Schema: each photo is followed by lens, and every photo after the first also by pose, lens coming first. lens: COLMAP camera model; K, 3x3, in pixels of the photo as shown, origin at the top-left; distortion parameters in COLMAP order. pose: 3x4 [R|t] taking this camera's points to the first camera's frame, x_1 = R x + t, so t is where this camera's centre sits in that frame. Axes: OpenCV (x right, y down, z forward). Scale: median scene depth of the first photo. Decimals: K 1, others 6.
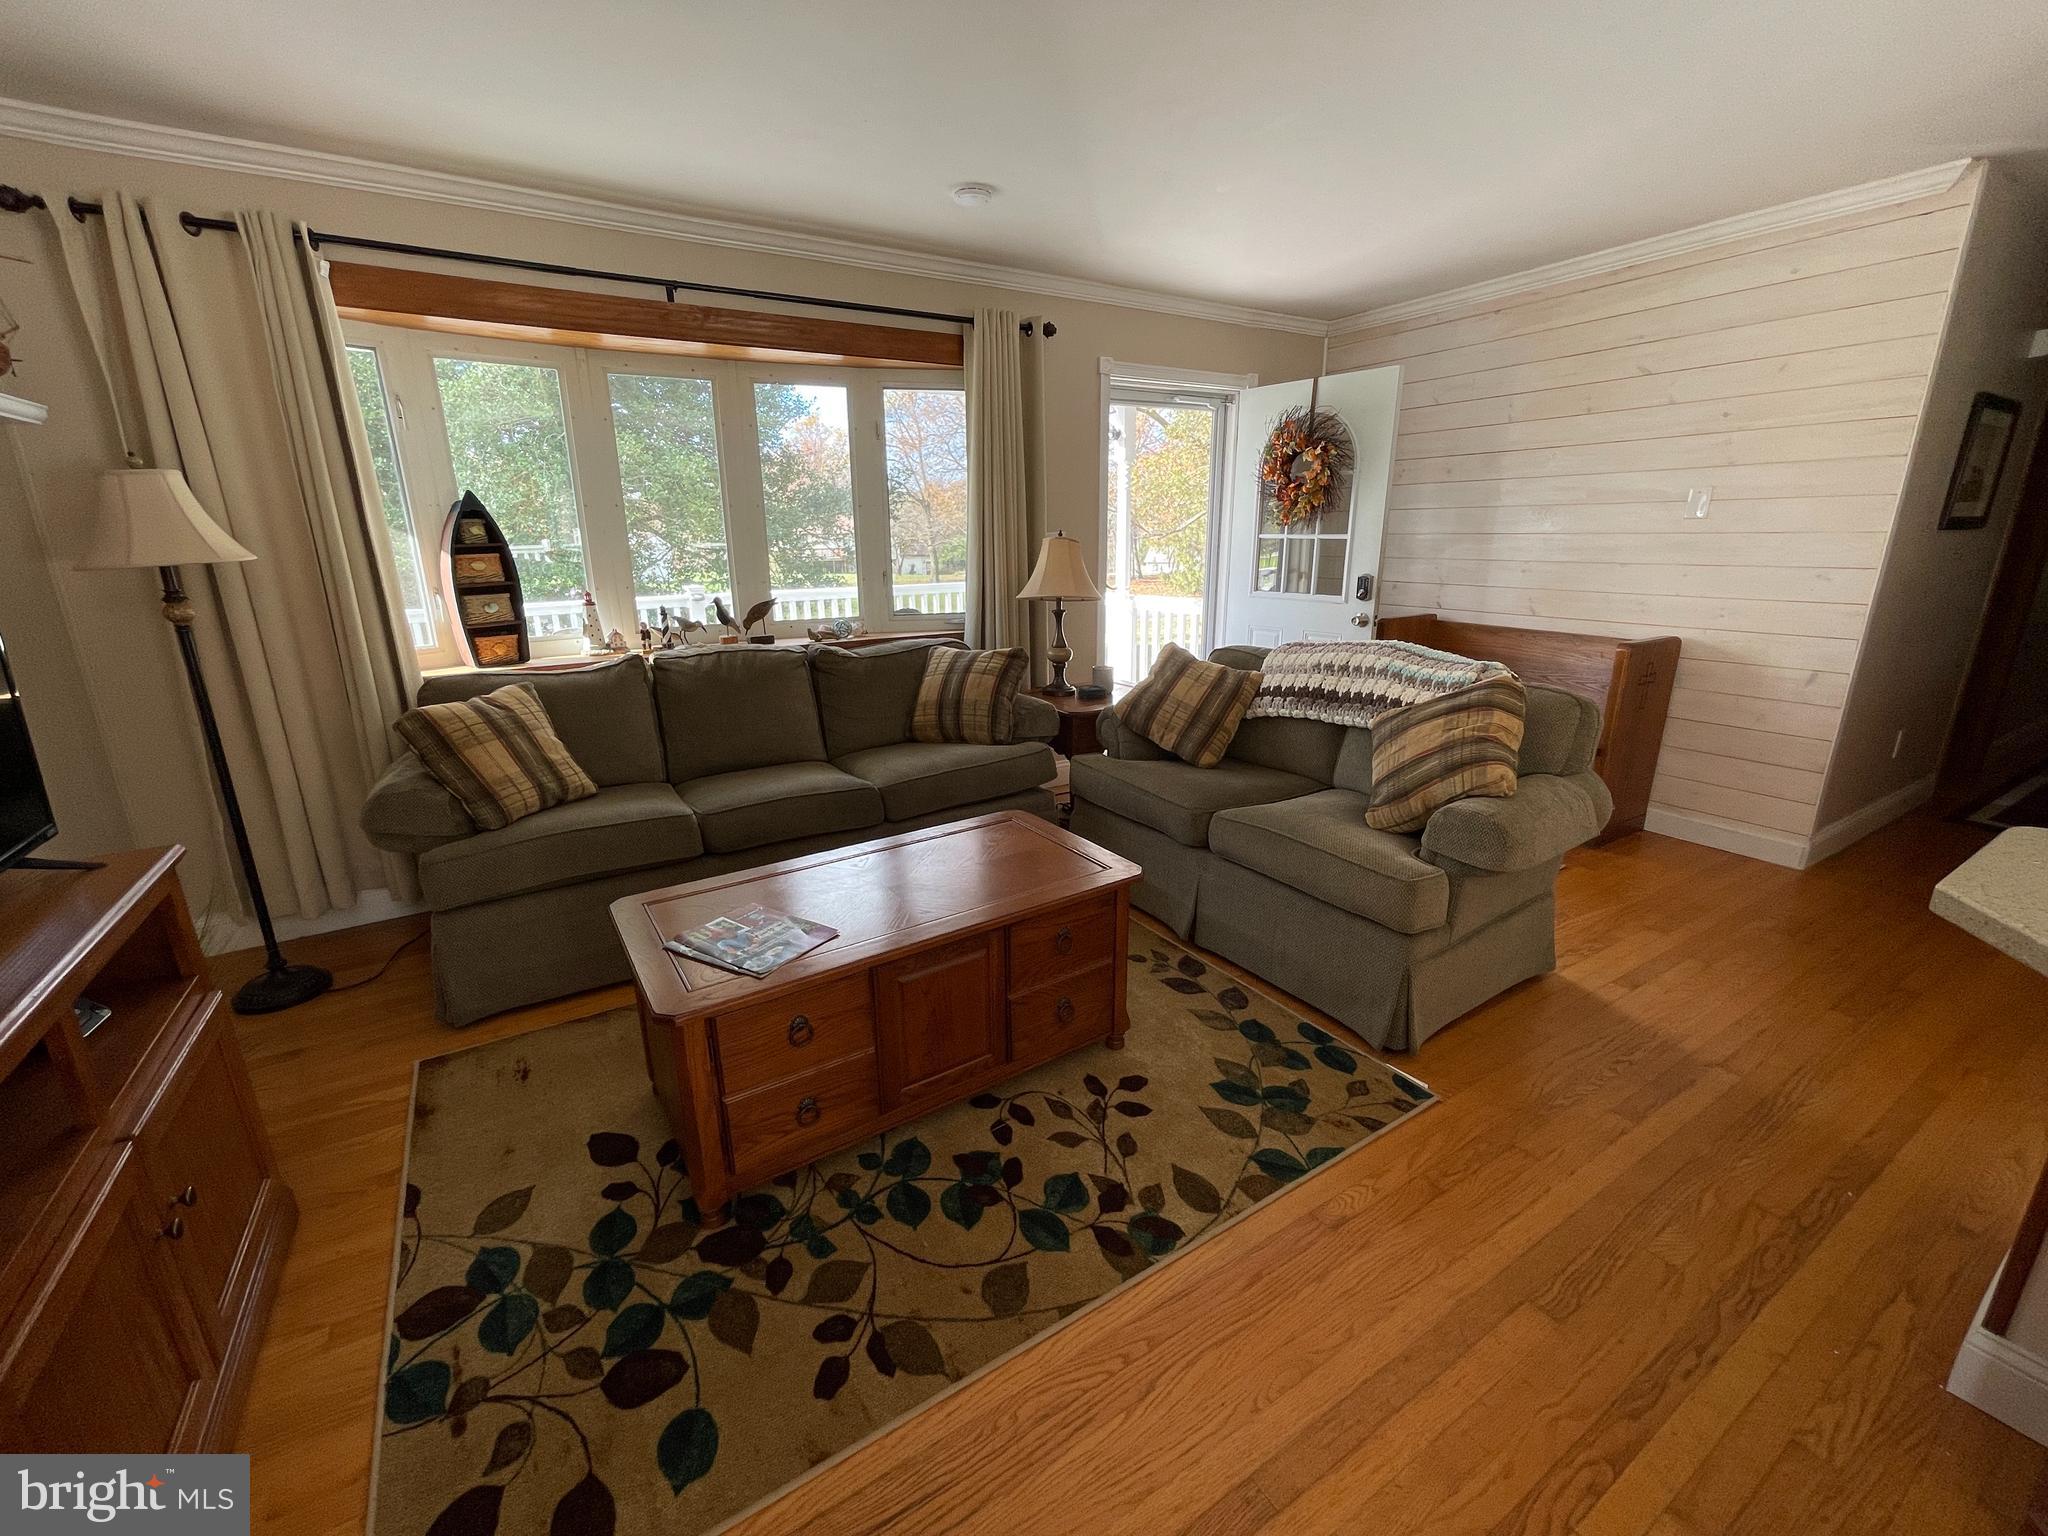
lens RADIAL K [[834.4, 0, 1022.6], [0, 834.4, 765.1], [0, 0, 1]] dist [0.000705, -0.001114]
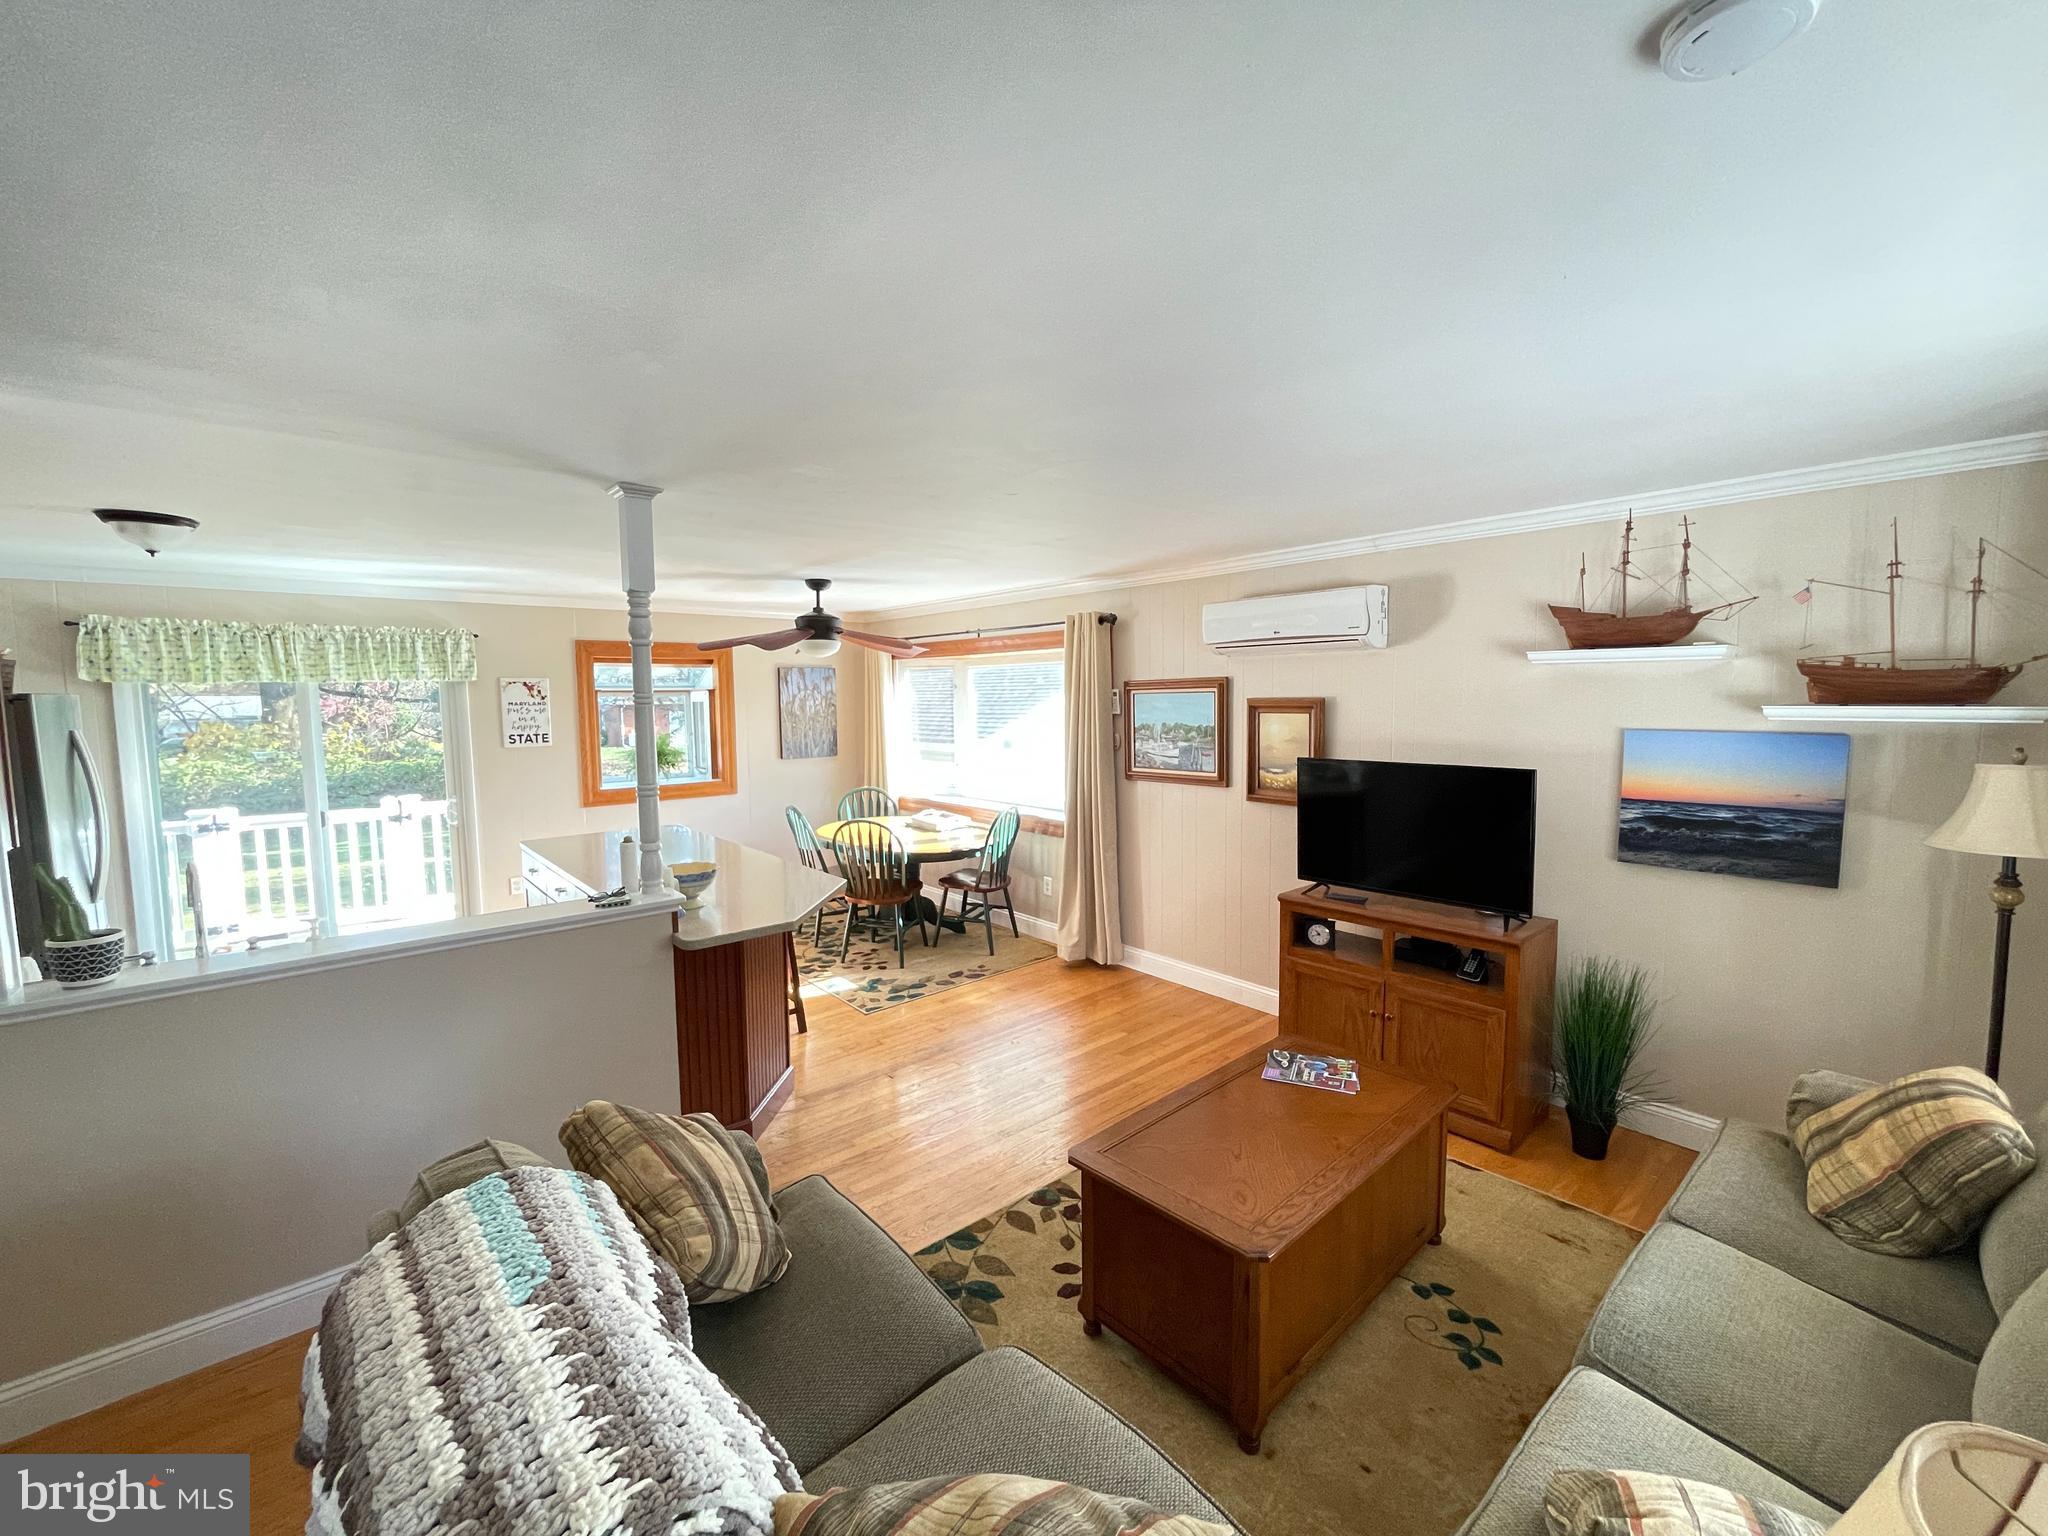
lens RADIAL K [[834.4, 0, 1022.6], [0, 834.4, 765.1], [0, 0, 1]] dist [0.000705, -0.001114]
pose [[-0.986254, 0.037155, -0.161003, 0.245429], [-0.021898, 0.936406, 0.350234, -0.487719], [0.163777, 0.348945, -0.922721, 1.241396]]
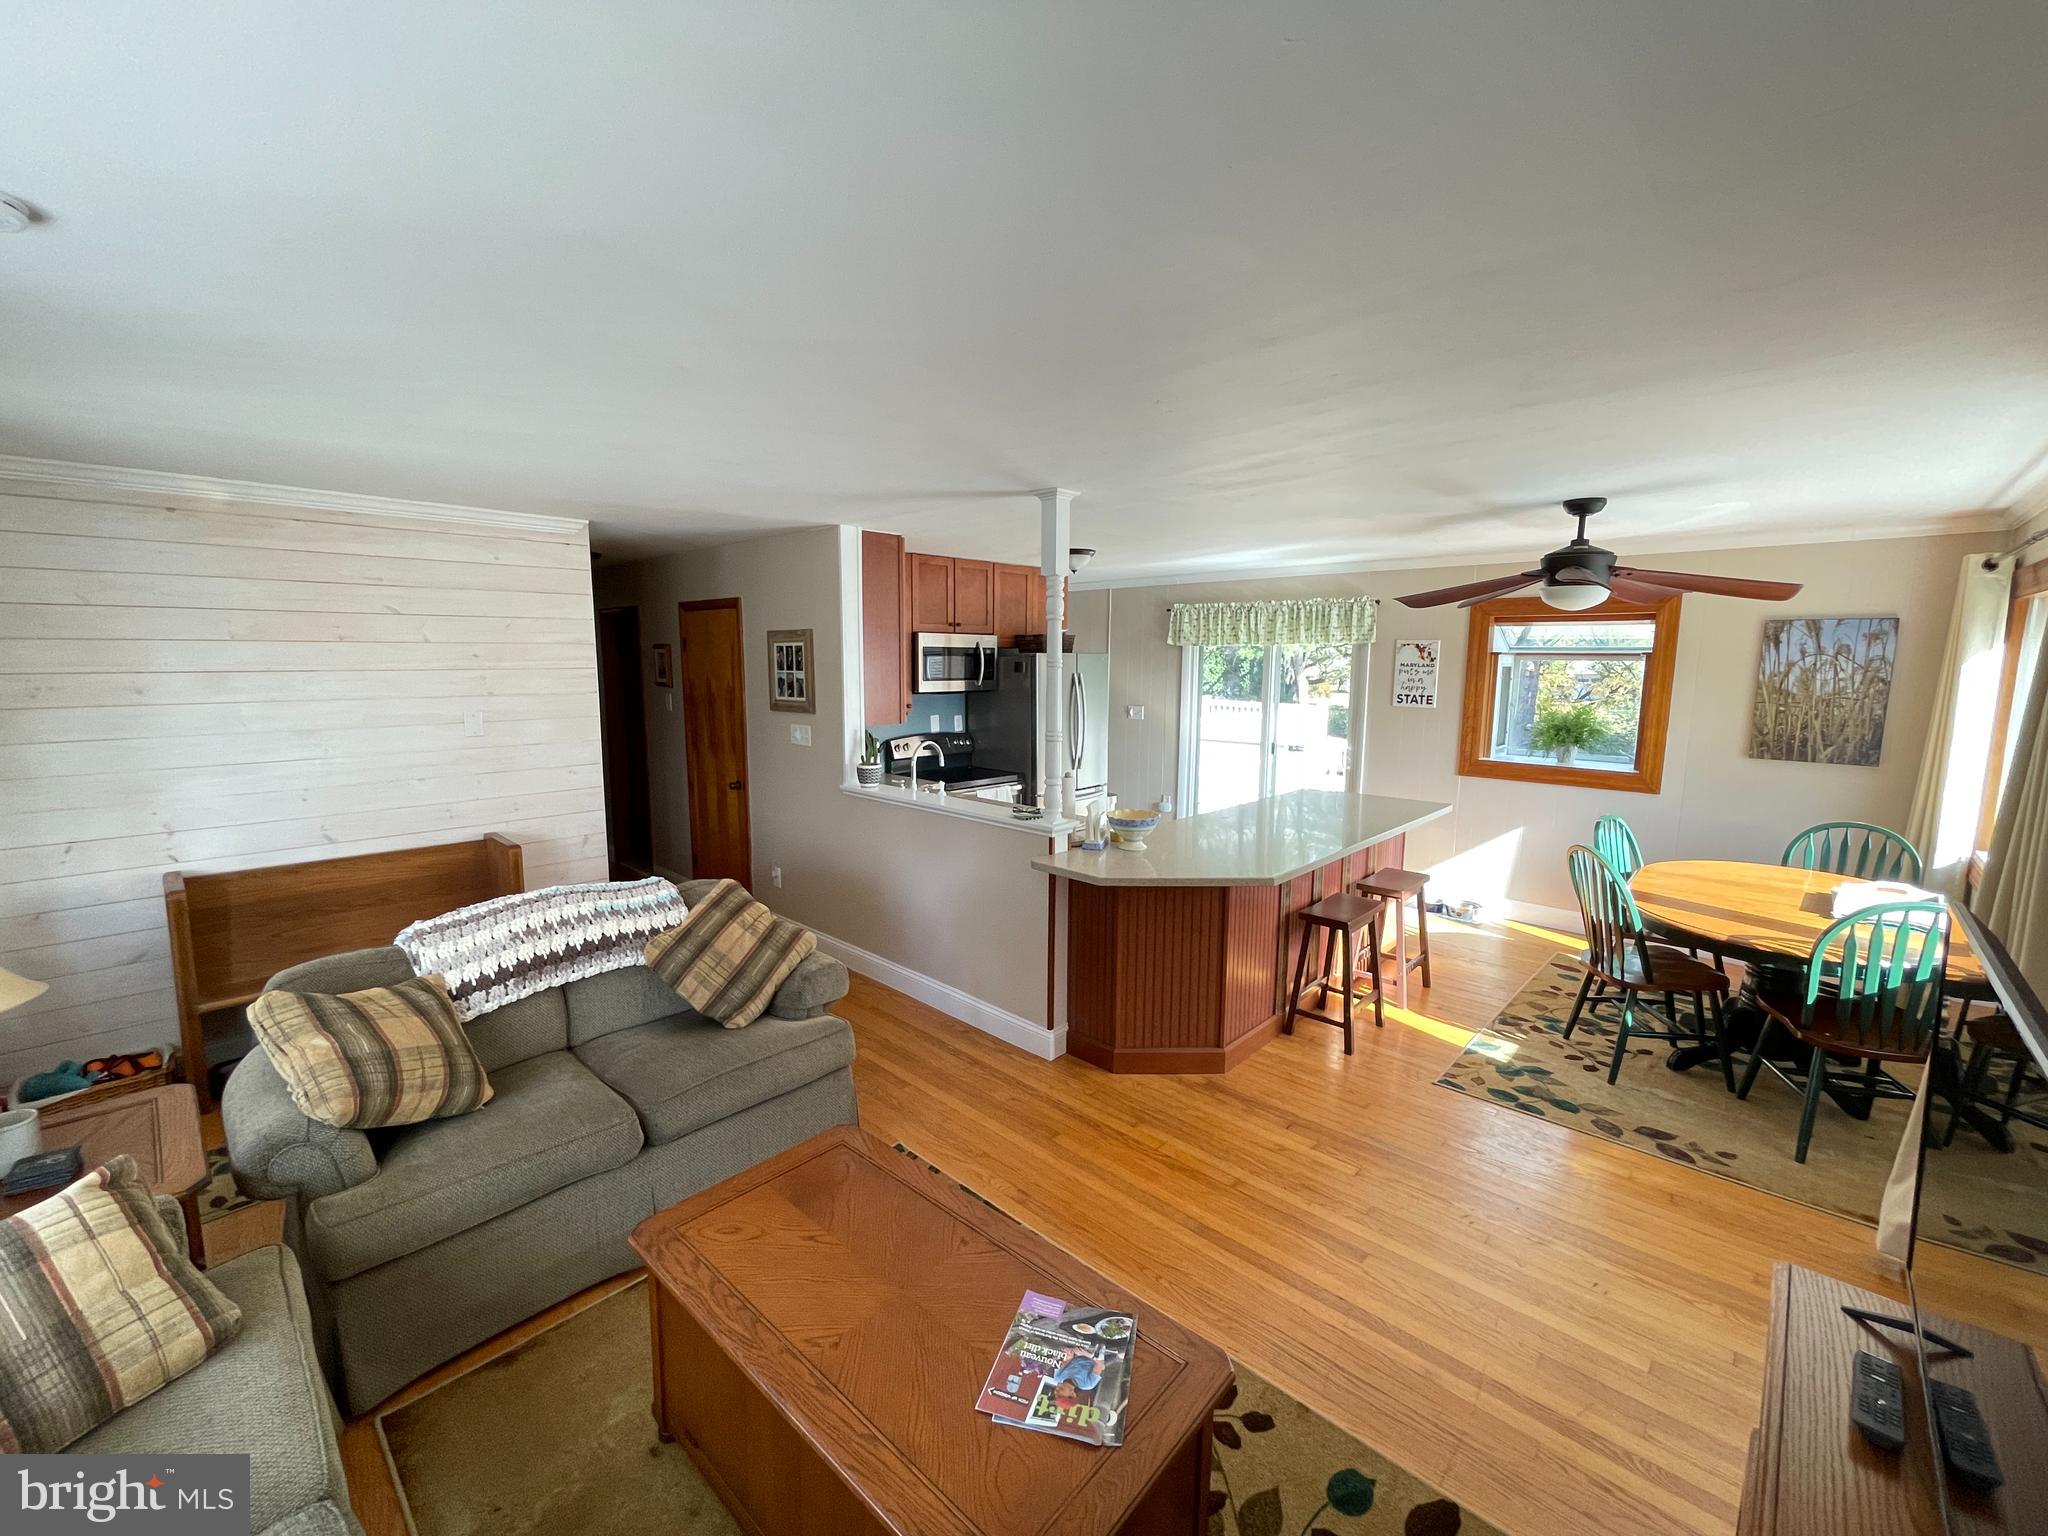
lens RADIAL K [[838.6, 0, 1018.6], [0, 838.6, 764.1], [0, 0, 1]] dist [-0.002636, -0.000479]
pose [[-0.253453, -0.114656, 0.960529, -0.614956], [0.259980, 0.948345, 0.181802, -0.309572], [-0.931757, 0.295797, -0.210553, 0.609715]]
